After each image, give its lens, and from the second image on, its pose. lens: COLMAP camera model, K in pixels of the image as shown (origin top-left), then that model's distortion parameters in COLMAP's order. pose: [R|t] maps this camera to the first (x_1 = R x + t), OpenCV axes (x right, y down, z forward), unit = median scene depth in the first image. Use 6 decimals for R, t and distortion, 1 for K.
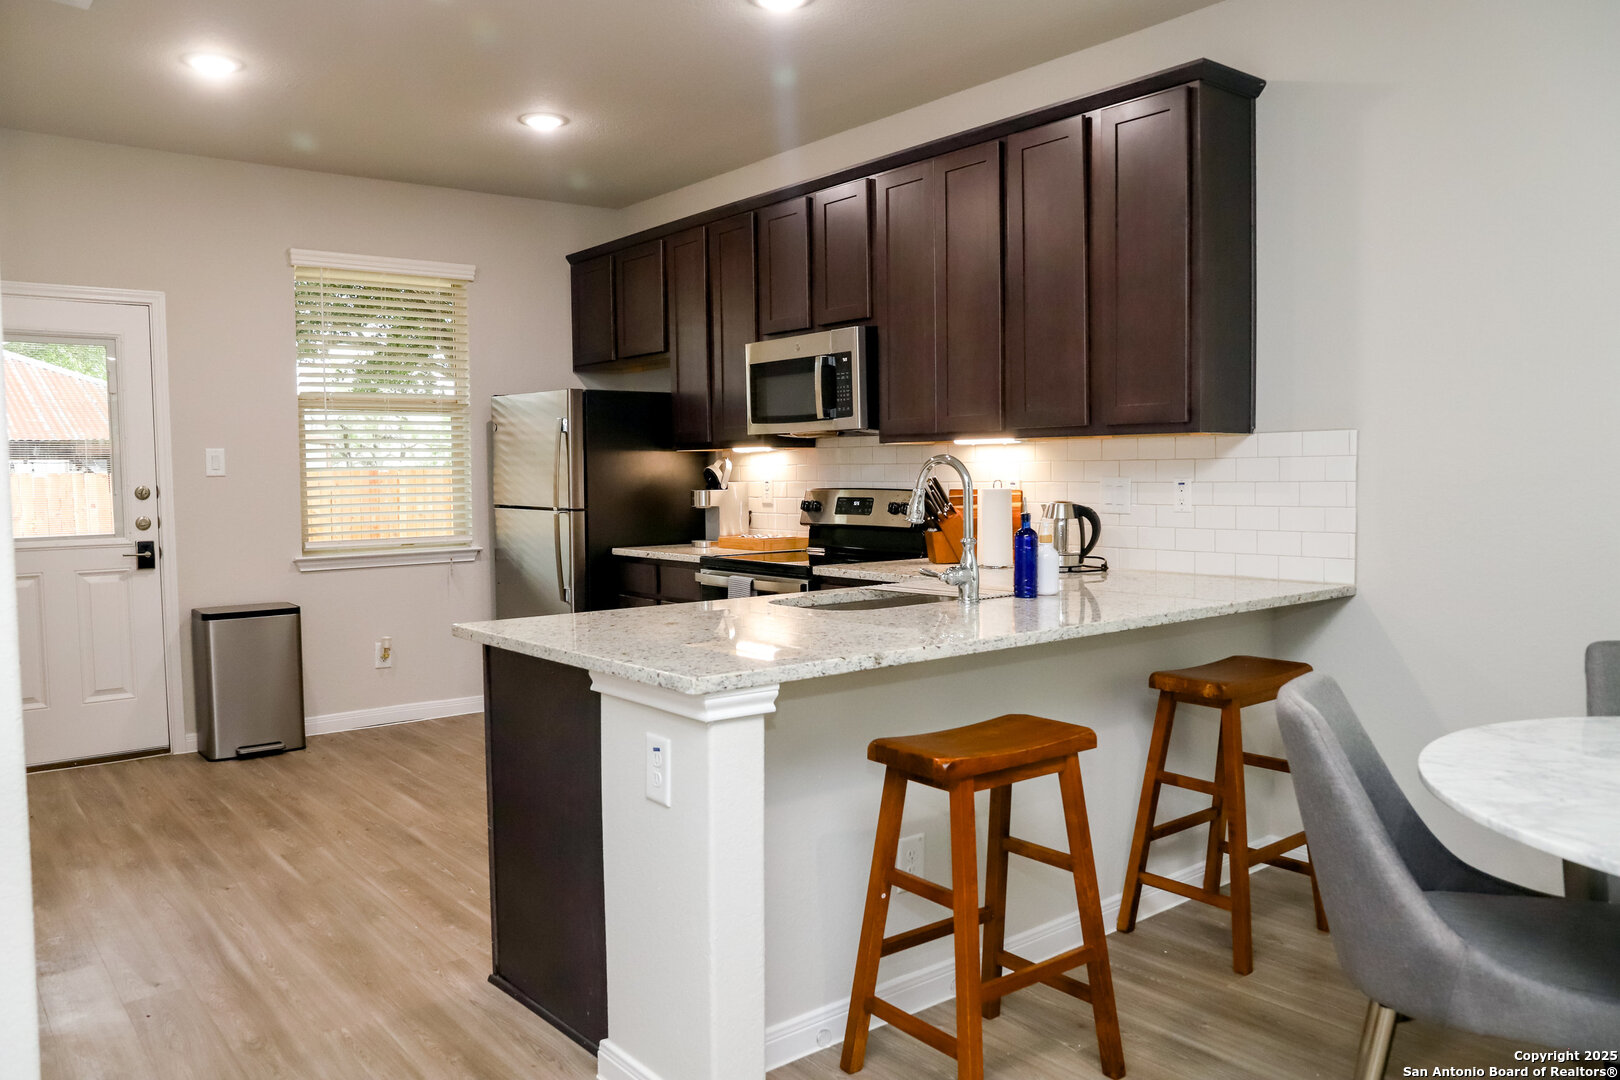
lens RADIAL K [[1215.7, 0, 810.0], [0, 1215.7, 540.0], [0, 0, 1]] dist [-0.137048, 0.151881]
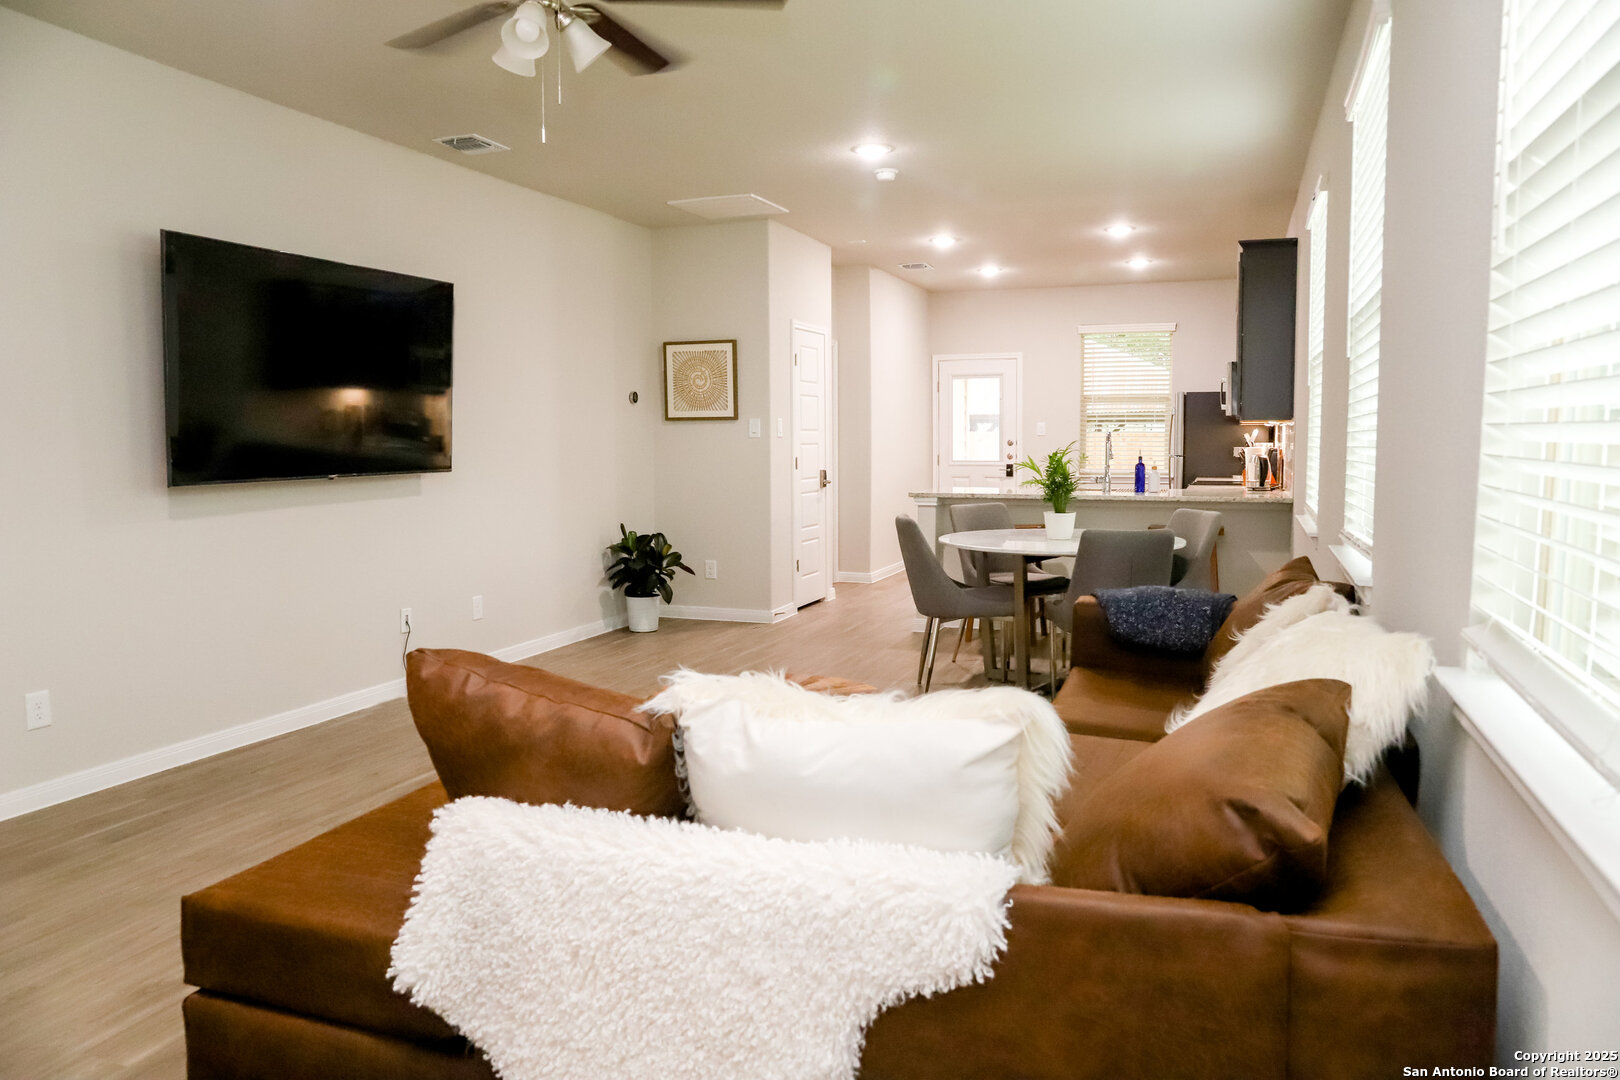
lens RADIAL K [[1076.7, 0, 810.0], [0, 1076.7, 540.0], [0, 0, 1]] dist [-0.062286, 0.000050]
pose [[0.506422, 0.090236, -0.857551, 1.005874], [-0.050414, 0.995907, 0.075023, 0.010632], [0.860811, 0.005239, 0.508899, -0.362695]]
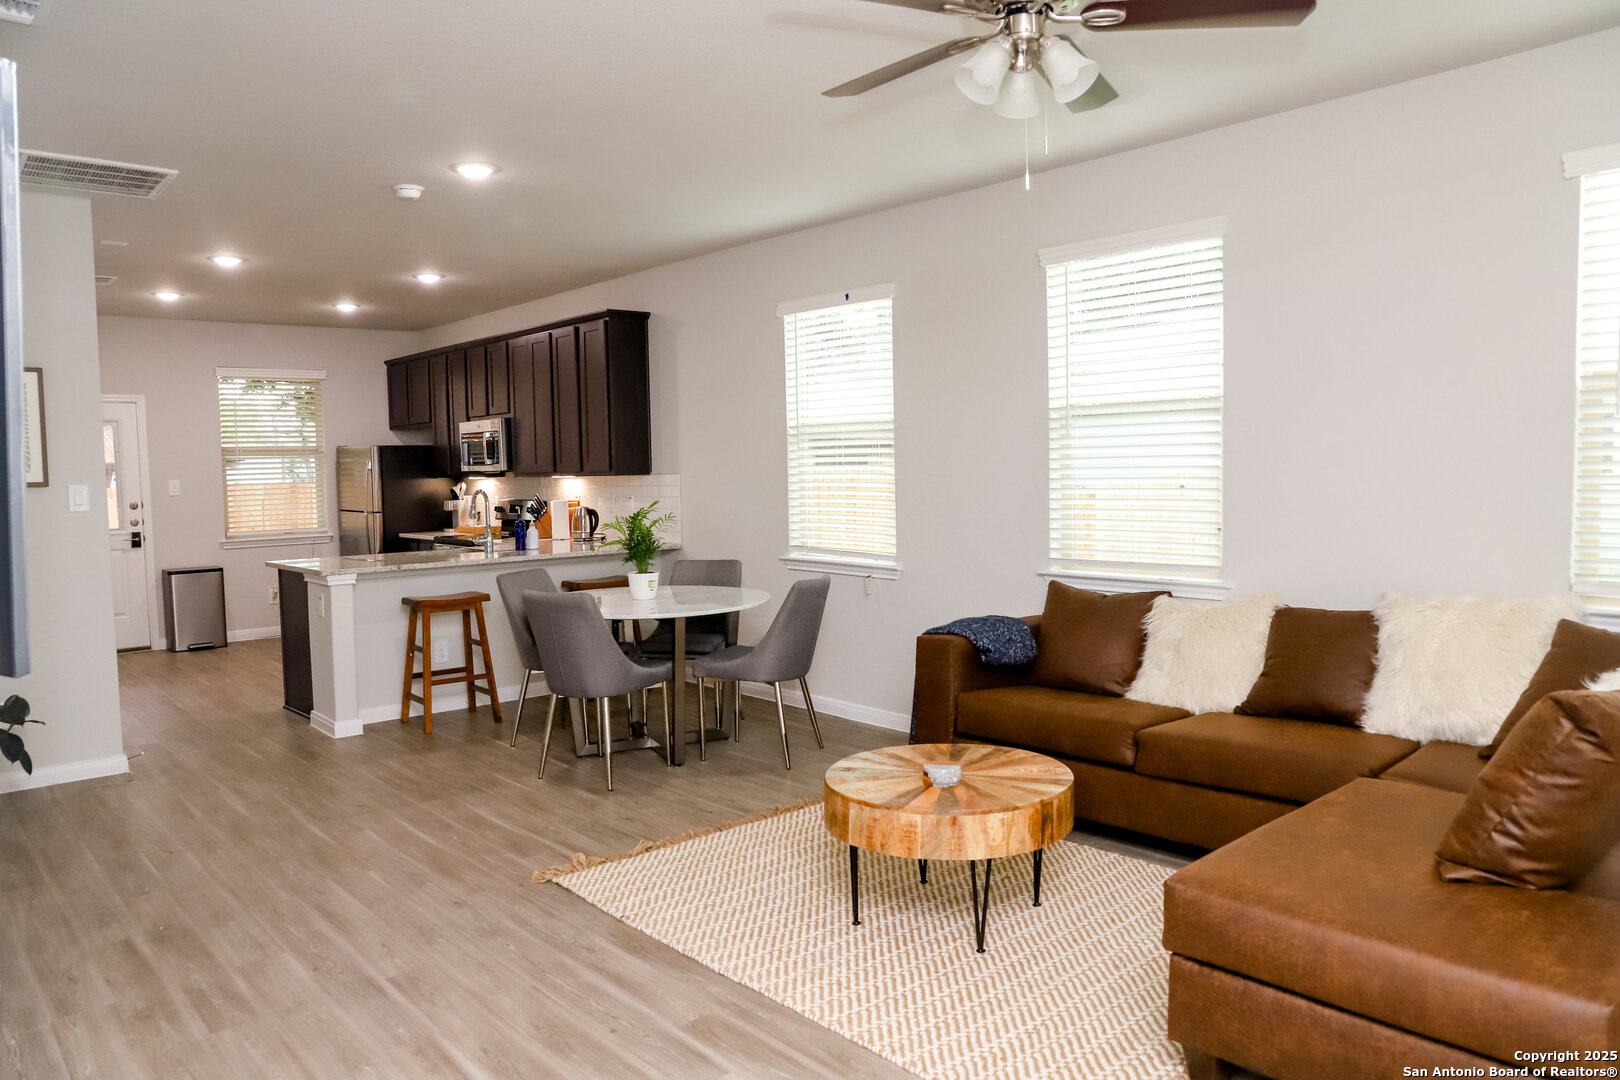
lens RADIAL K [[1106.6, 0, 810.0], [0, 1106.6, 540.0], [0, 0, 1]] dist [-0.069573, 0.000053]
pose [[0.998609, -0.011194, 0.051515, 0.381926], [0.010815, 0.999912, 0.007632, 0.011413], [-0.051596, -0.007064, 0.998643, -0.696899]]
